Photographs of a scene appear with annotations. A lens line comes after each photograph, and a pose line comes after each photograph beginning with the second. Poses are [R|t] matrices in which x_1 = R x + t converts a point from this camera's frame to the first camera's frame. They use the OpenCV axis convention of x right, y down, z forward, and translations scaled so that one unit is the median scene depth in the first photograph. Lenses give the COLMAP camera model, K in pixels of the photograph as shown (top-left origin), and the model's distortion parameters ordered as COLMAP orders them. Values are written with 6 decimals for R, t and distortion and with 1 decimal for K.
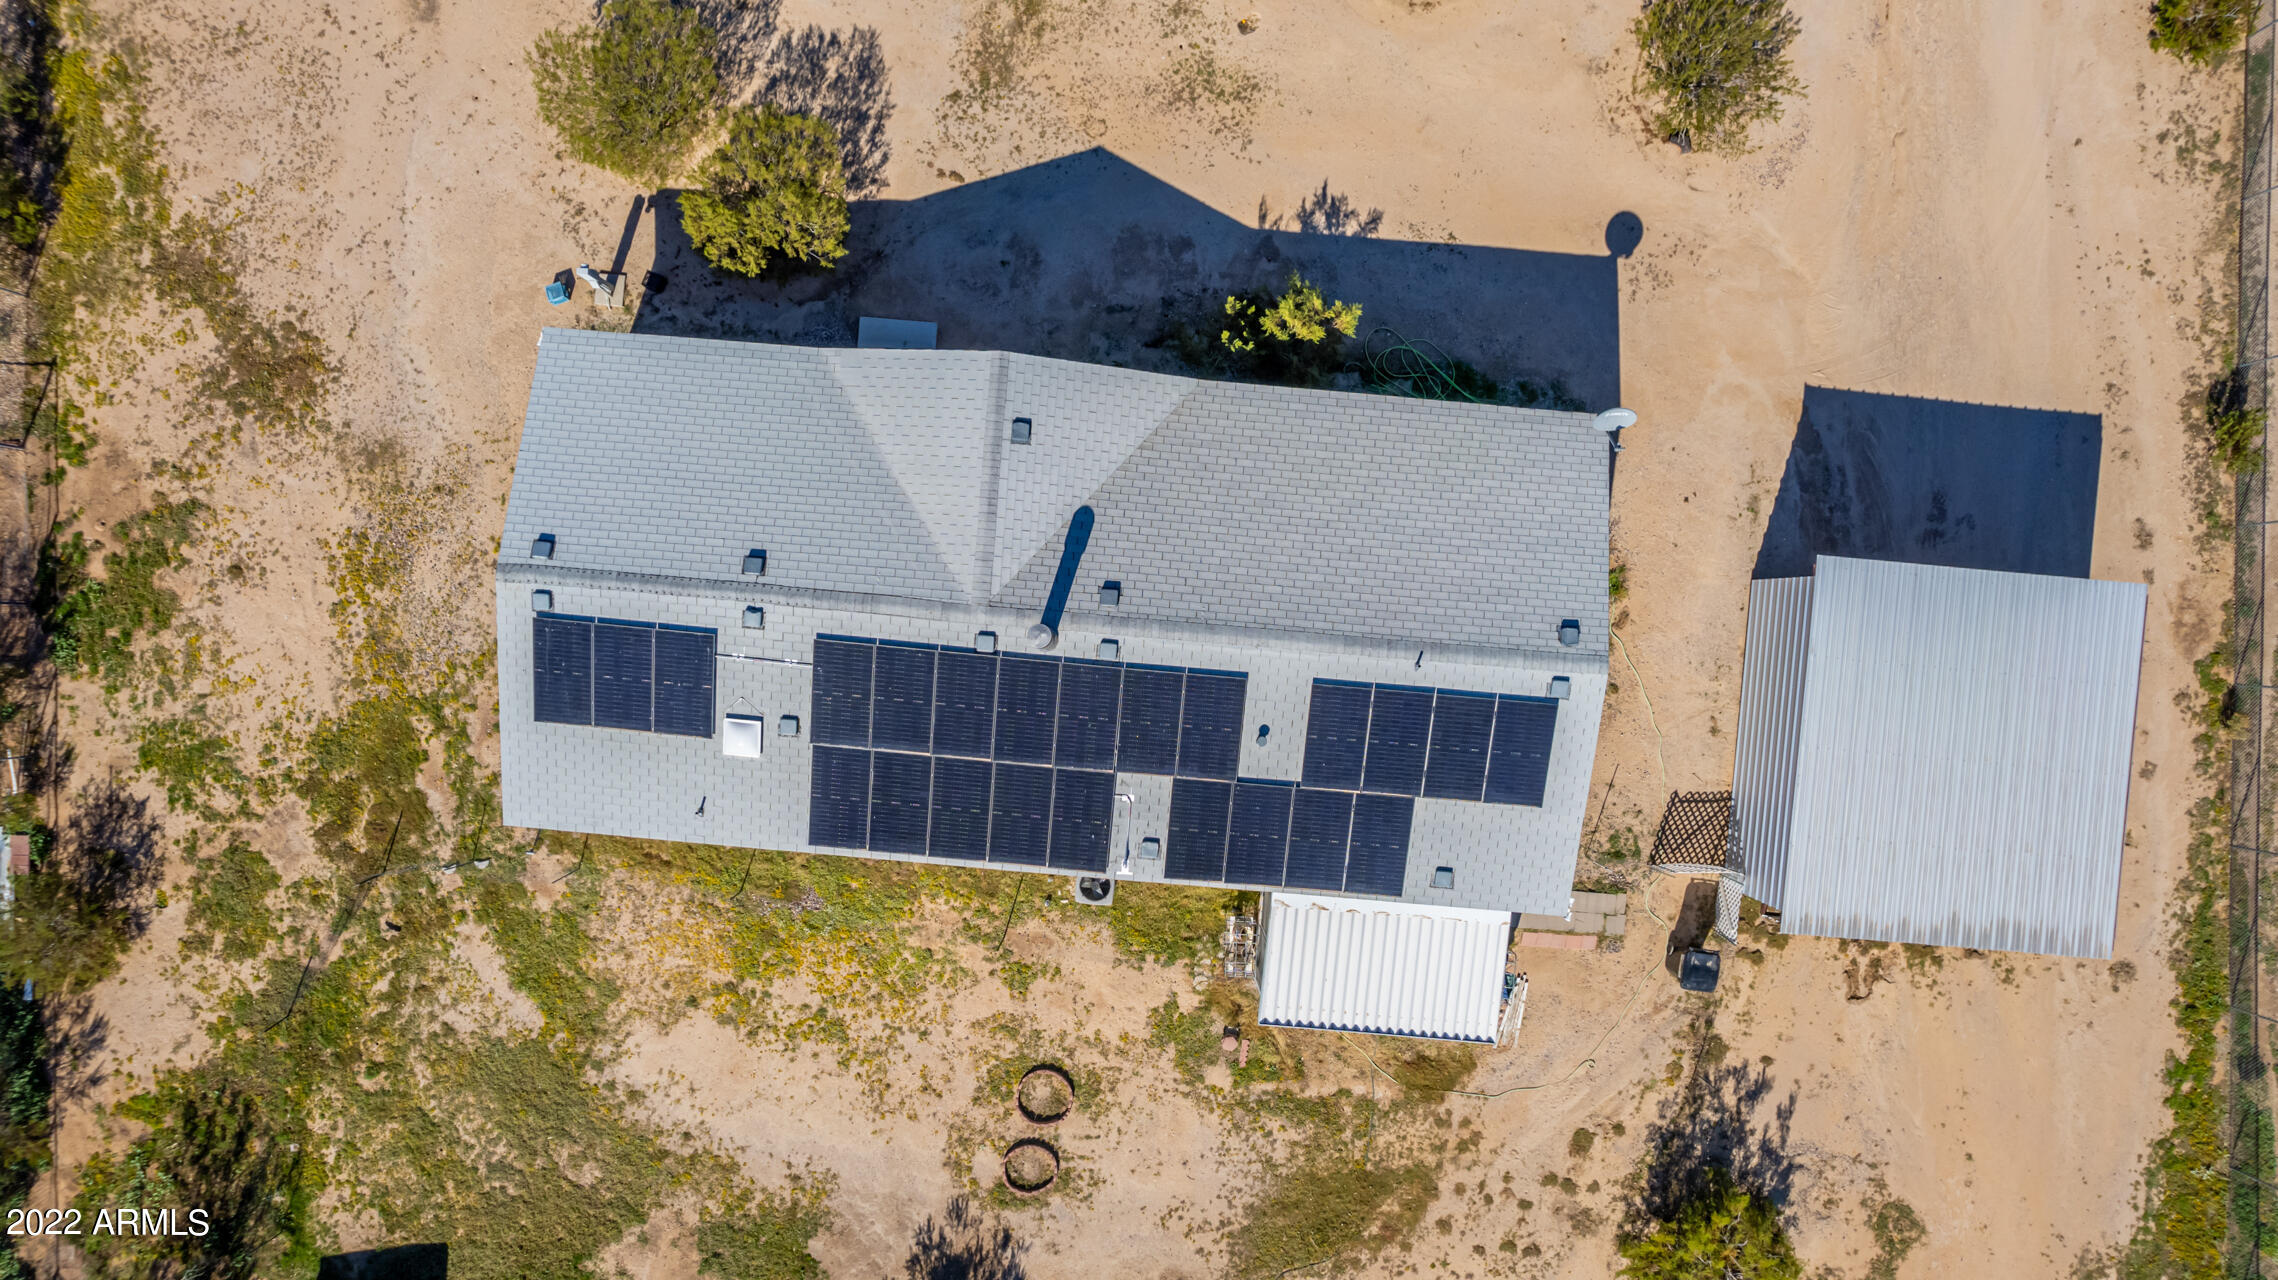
lens RADIAL K [[1449.7, 0, 1139.0], [0, 1449.7, 640.0], [0, 0, 1]] dist [-0.076152, 0.064852]
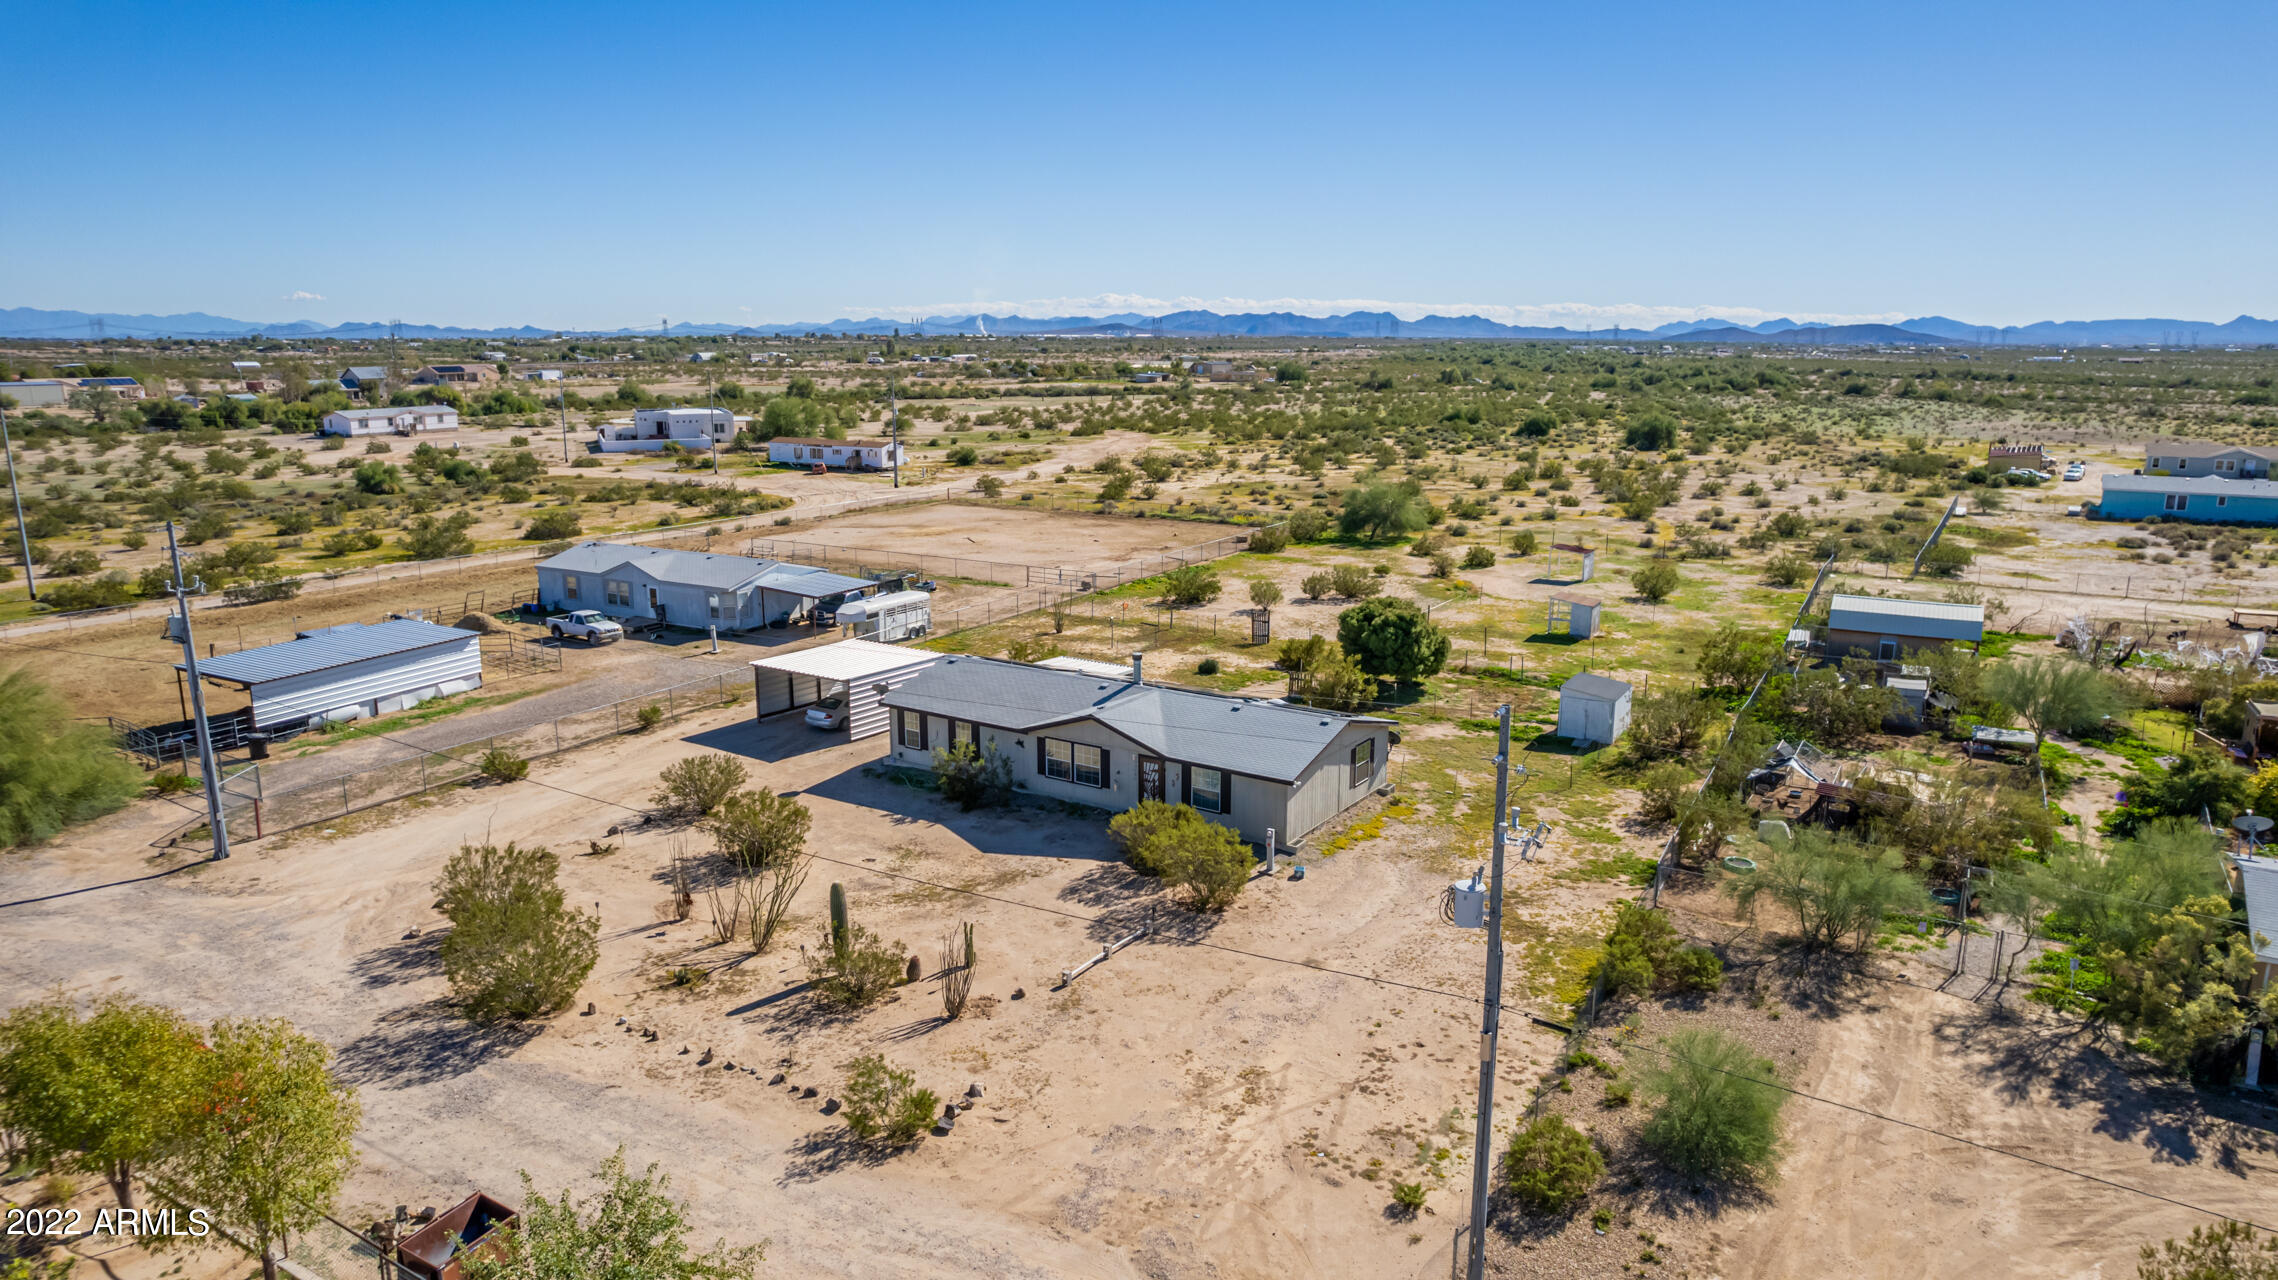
lens RADIAL K [[1449.7, 0, 1139.0], [0, 1449.7, 640.0], [0, 0, 1]] dist [-0.076152, 0.064852]
pose [[-0.876304, -0.104028, 0.470393, -0.997973], [0.481759, -0.189059, 0.855667, -1.711324], [-0.000082, 0.976440, 0.215789, 0.365699]]
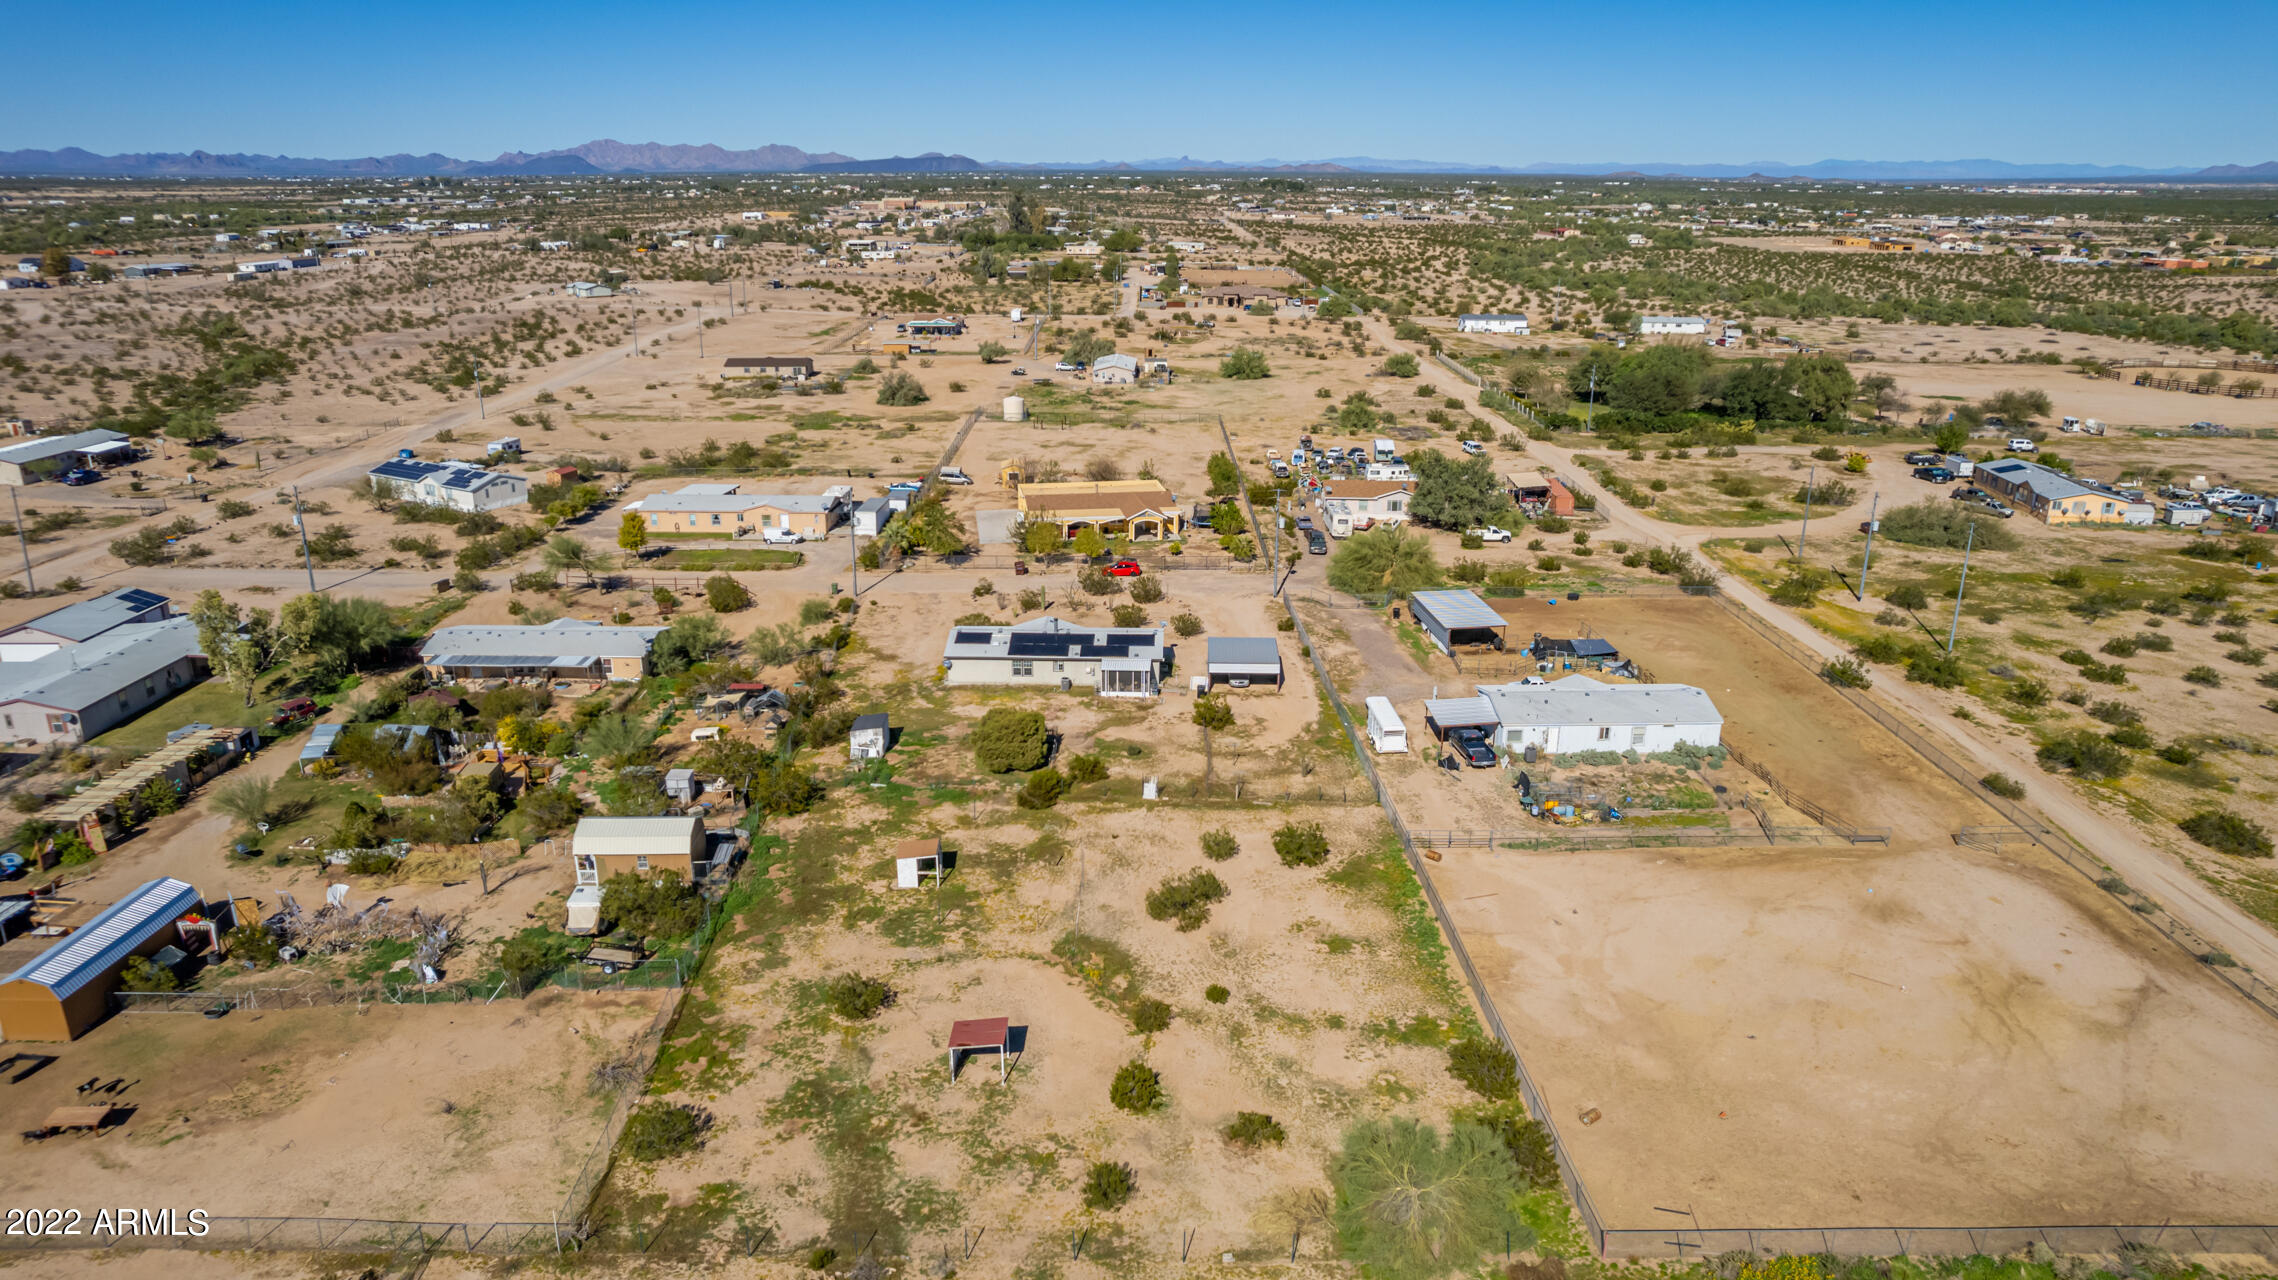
lens RADIAL K [[1457.2, 0, 1139.0], [0, 1457.2, 640.0], [0, 0, 1]] dist [-0.079287, 0.073540]
pose [[0.998576, -0.010425, 0.052320, -0.035315], [0.053015, 0.303505, -0.951354, 4.344045], [-0.005962, 0.952773, 0.303625, -0.498159]]
